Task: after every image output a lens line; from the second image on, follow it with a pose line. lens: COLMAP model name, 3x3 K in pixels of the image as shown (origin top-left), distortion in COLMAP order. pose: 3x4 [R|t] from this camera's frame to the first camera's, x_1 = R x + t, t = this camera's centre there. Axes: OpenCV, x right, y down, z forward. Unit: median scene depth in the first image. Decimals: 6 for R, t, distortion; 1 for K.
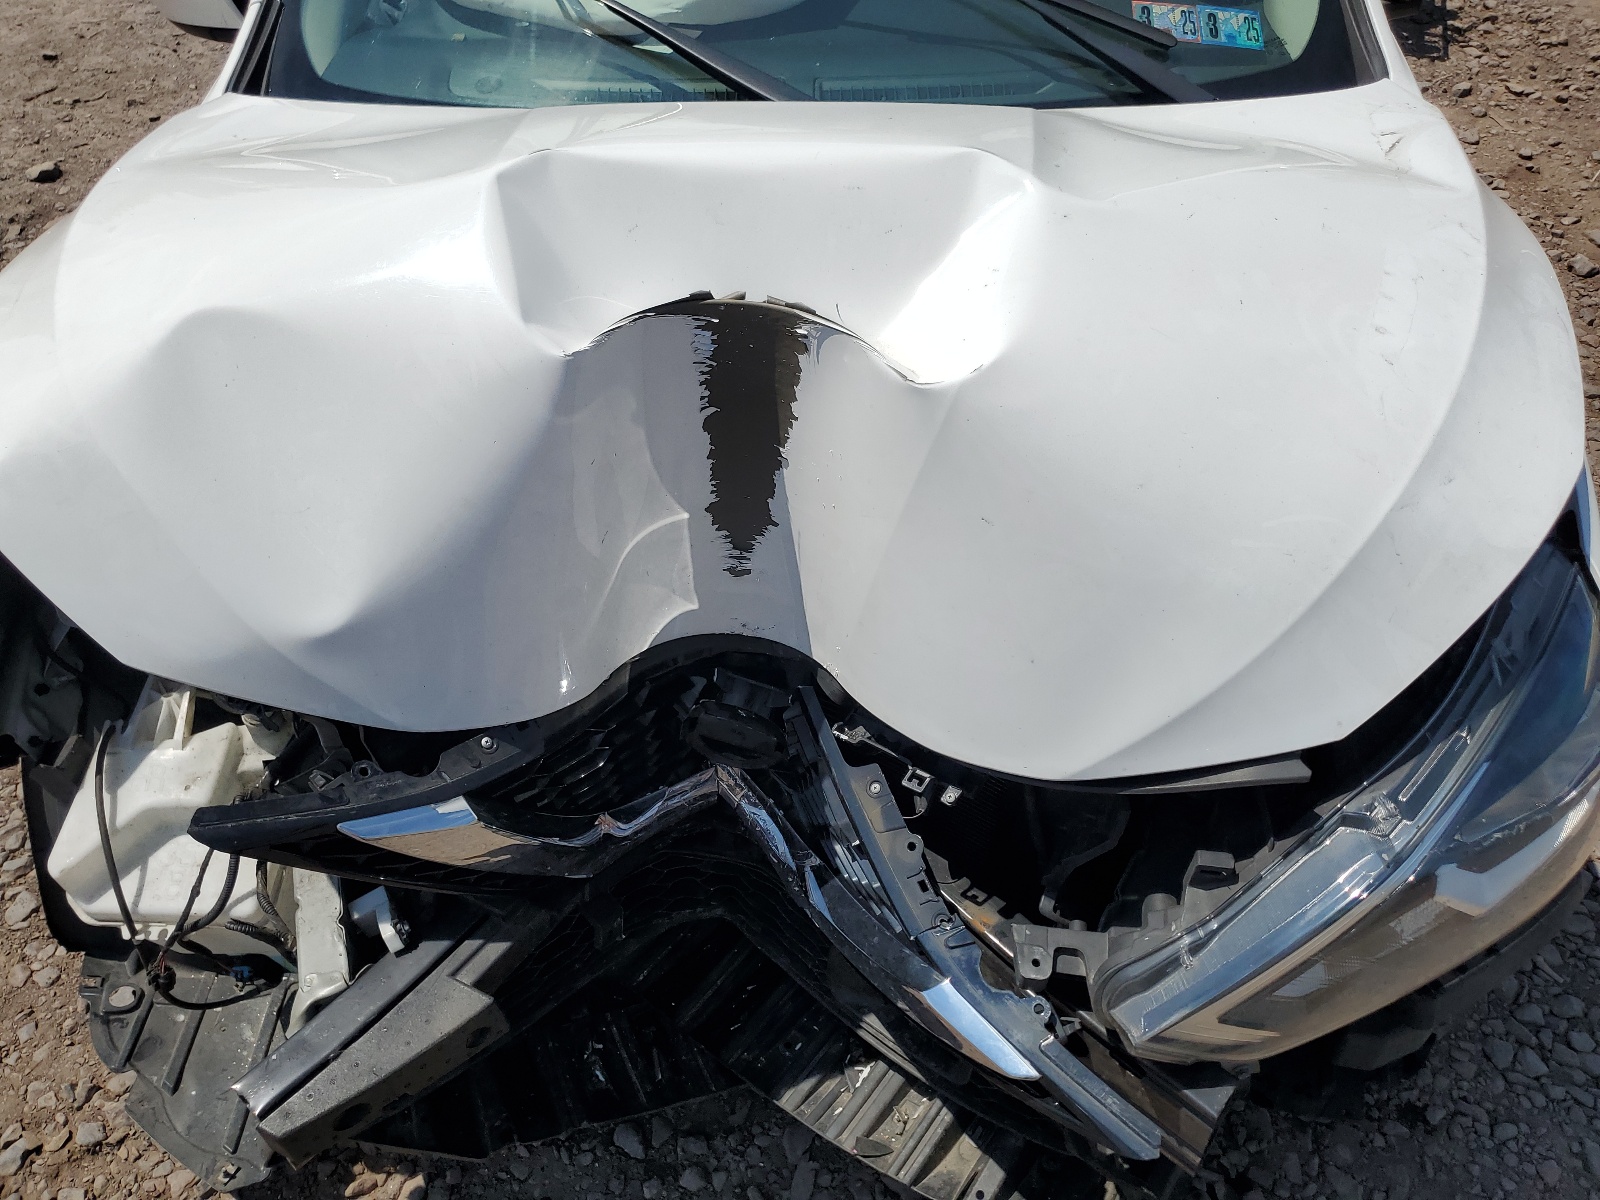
lens RADIAL K [[1248.0, 0, 808.3], [0, 1248.0, 595.2], [0, 0, 1]] dist [-0.009627, 0.014713]
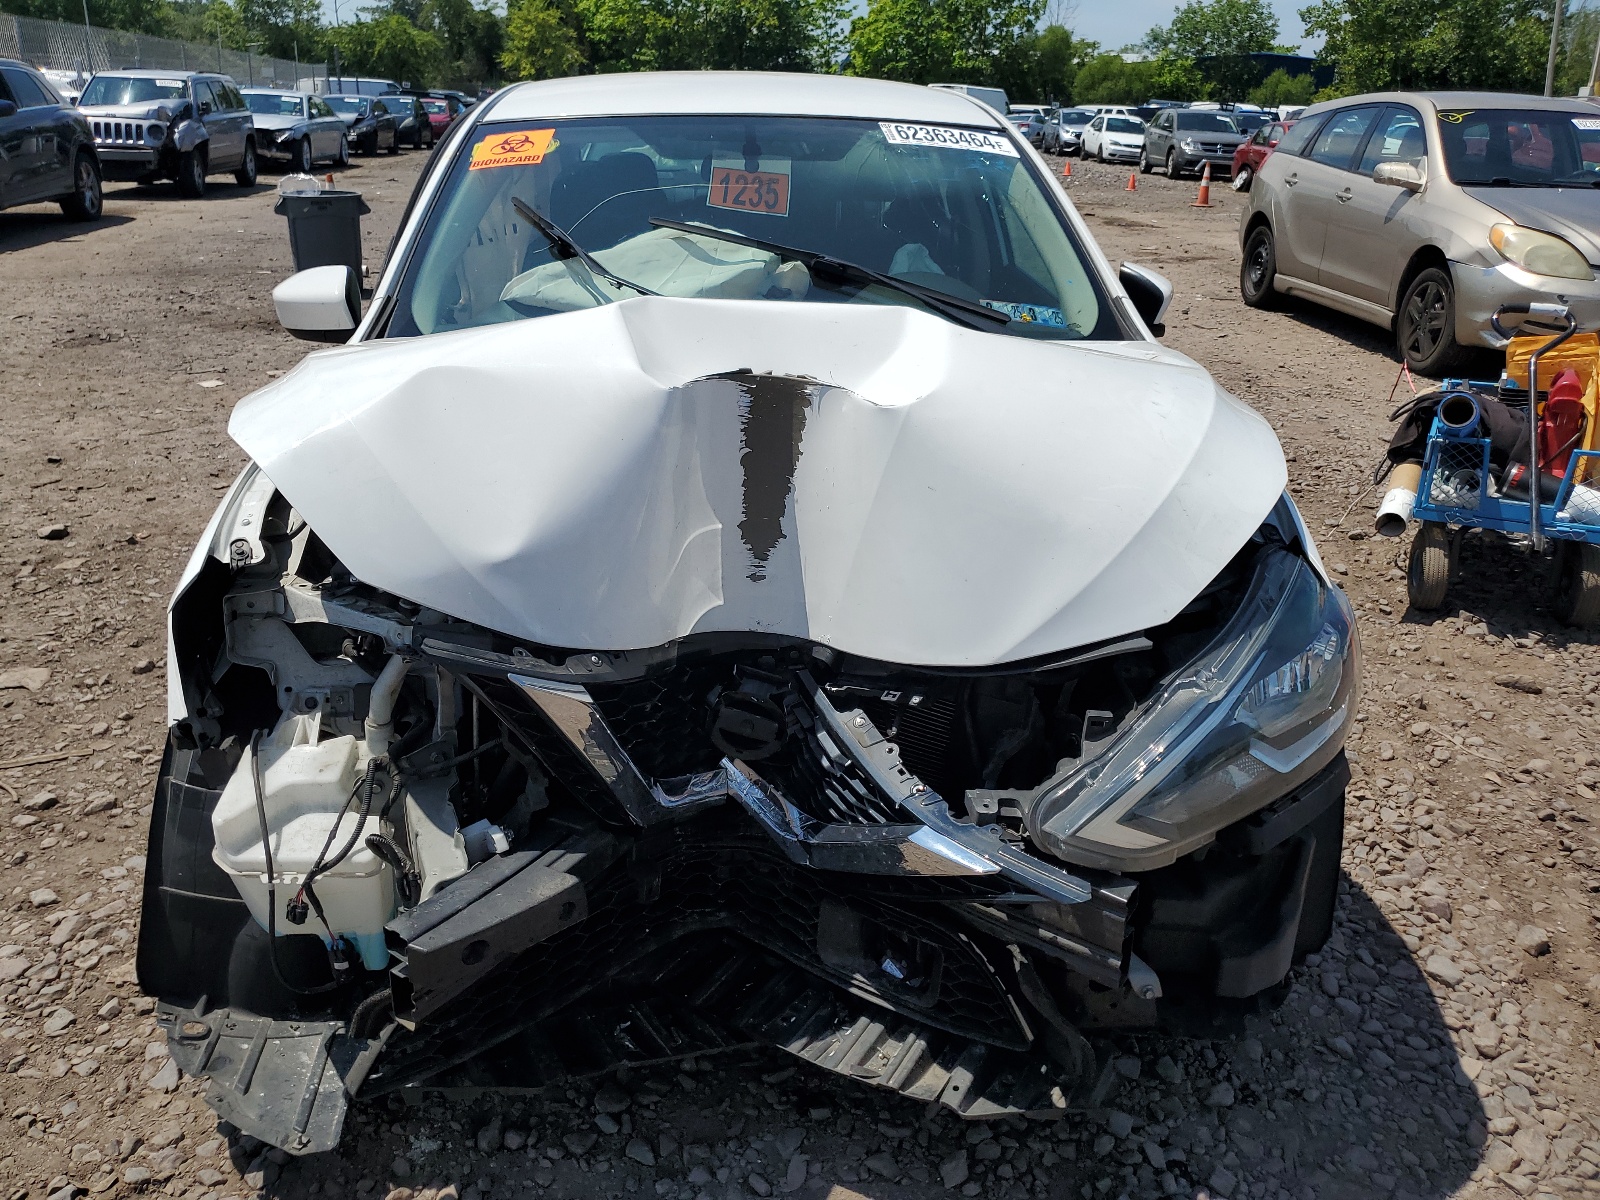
lens RADIAL K [[1217.6, 0, 807.0], [0, 1217.6, 600.6], [0, 0, 1]] dist [0.004301, 0.007934]
pose [[0.993938, -0.006320, 0.109760, -0.133073], [0.045357, 0.932998, -0.357011, 0.444441], [-0.100150, 0.359826, 0.927629, -0.266769]]
